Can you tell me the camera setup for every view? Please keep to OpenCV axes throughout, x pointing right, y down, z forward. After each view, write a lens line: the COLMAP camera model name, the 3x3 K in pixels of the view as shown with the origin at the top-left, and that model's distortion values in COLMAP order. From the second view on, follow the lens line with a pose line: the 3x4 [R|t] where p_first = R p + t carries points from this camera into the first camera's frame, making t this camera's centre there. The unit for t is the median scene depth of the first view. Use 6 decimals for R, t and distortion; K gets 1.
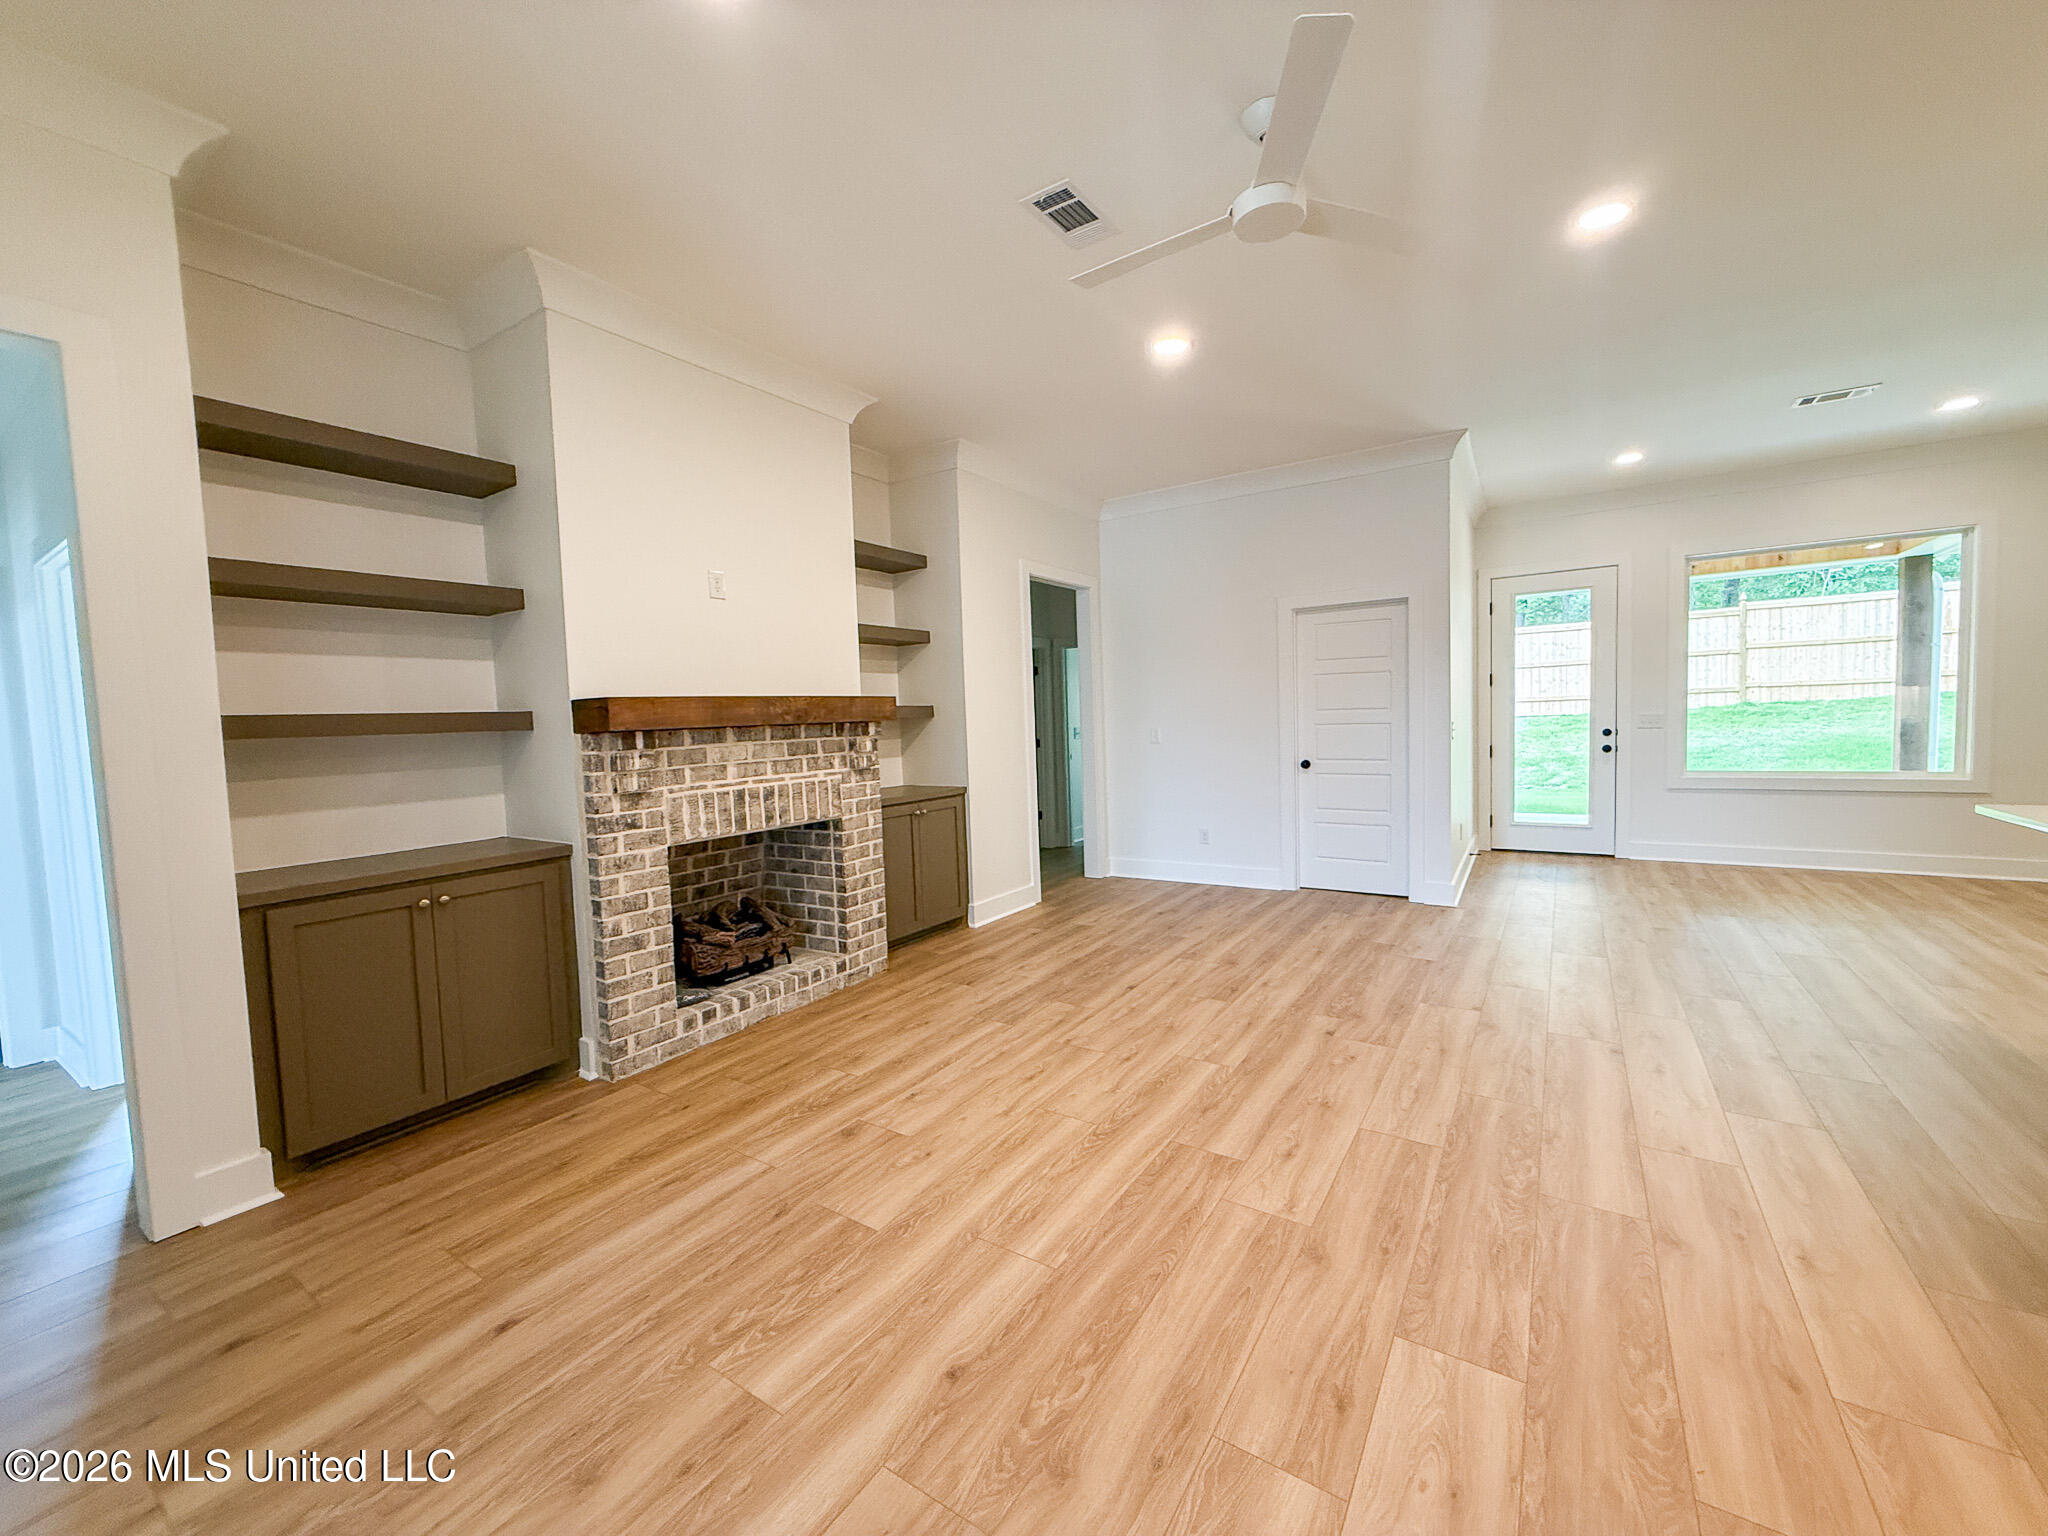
lens RADIAL K [[813.9, 0, 1017.8], [0, 813.9, 766.1], [0, 0, 1]] dist [-0.000292, 0.000179]
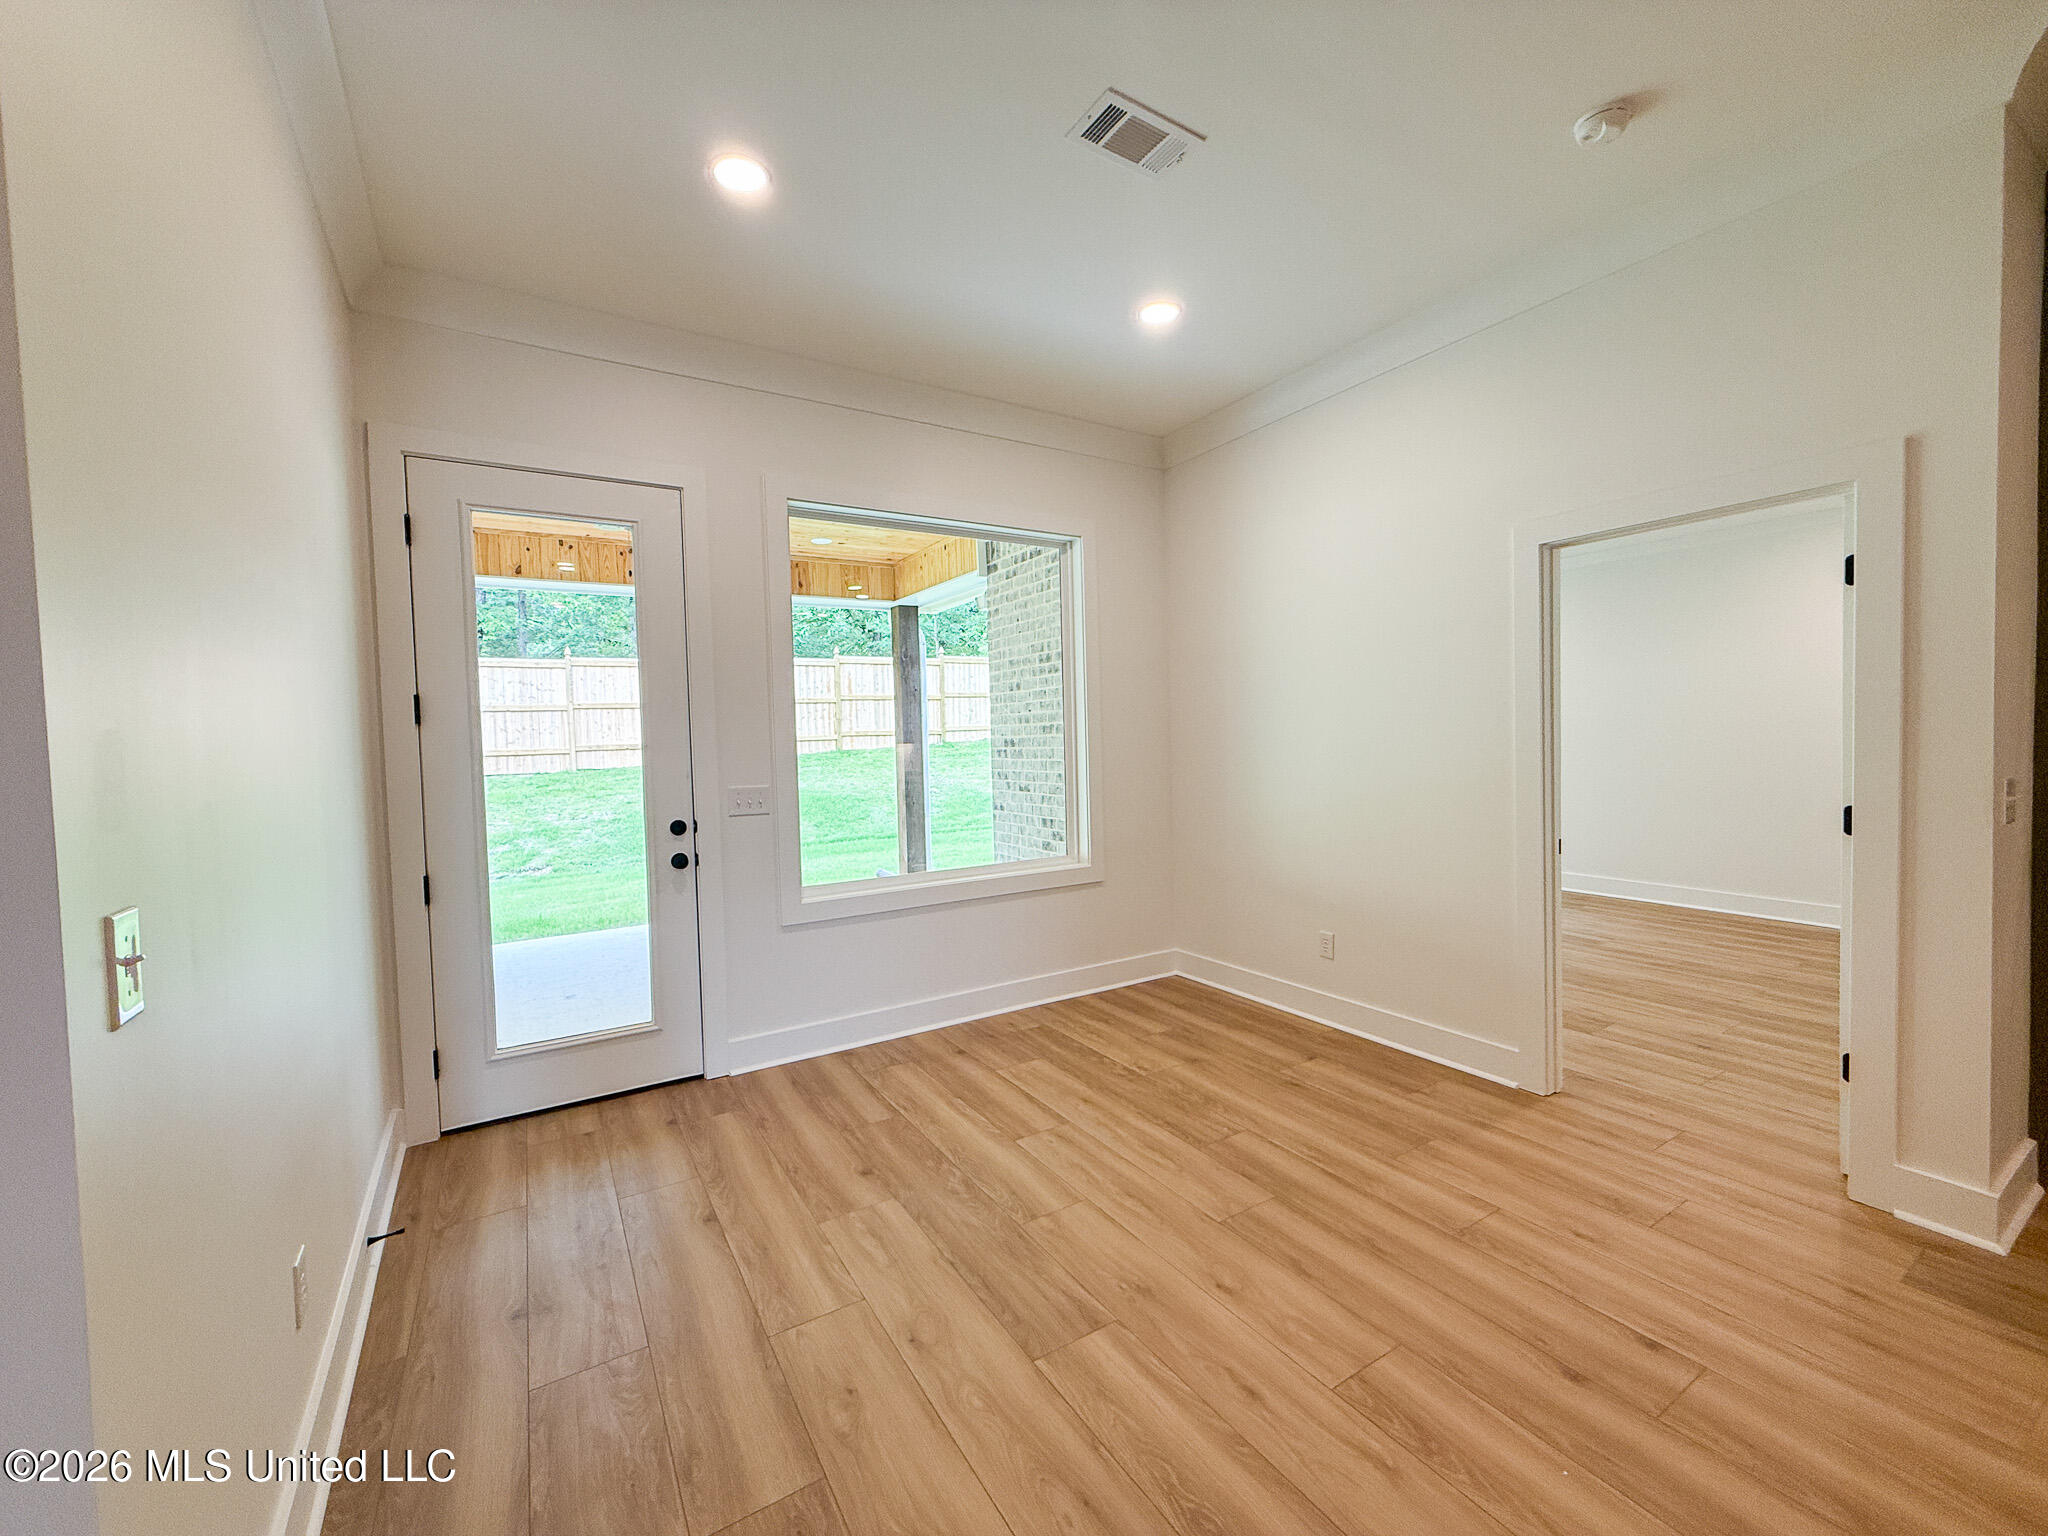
lens RADIAL K [[813.9, 0, 1017.8], [0, 813.9, 766.1], [0, 0, 1]] dist [-0.000292, 0.000179]
pose [[0.419436, -0.007652, 0.907753, 0.681638], [0.065408, 0.997620, -0.021813, -0.101134], [-0.905426, 0.068523, 0.418938, 1.130685]]
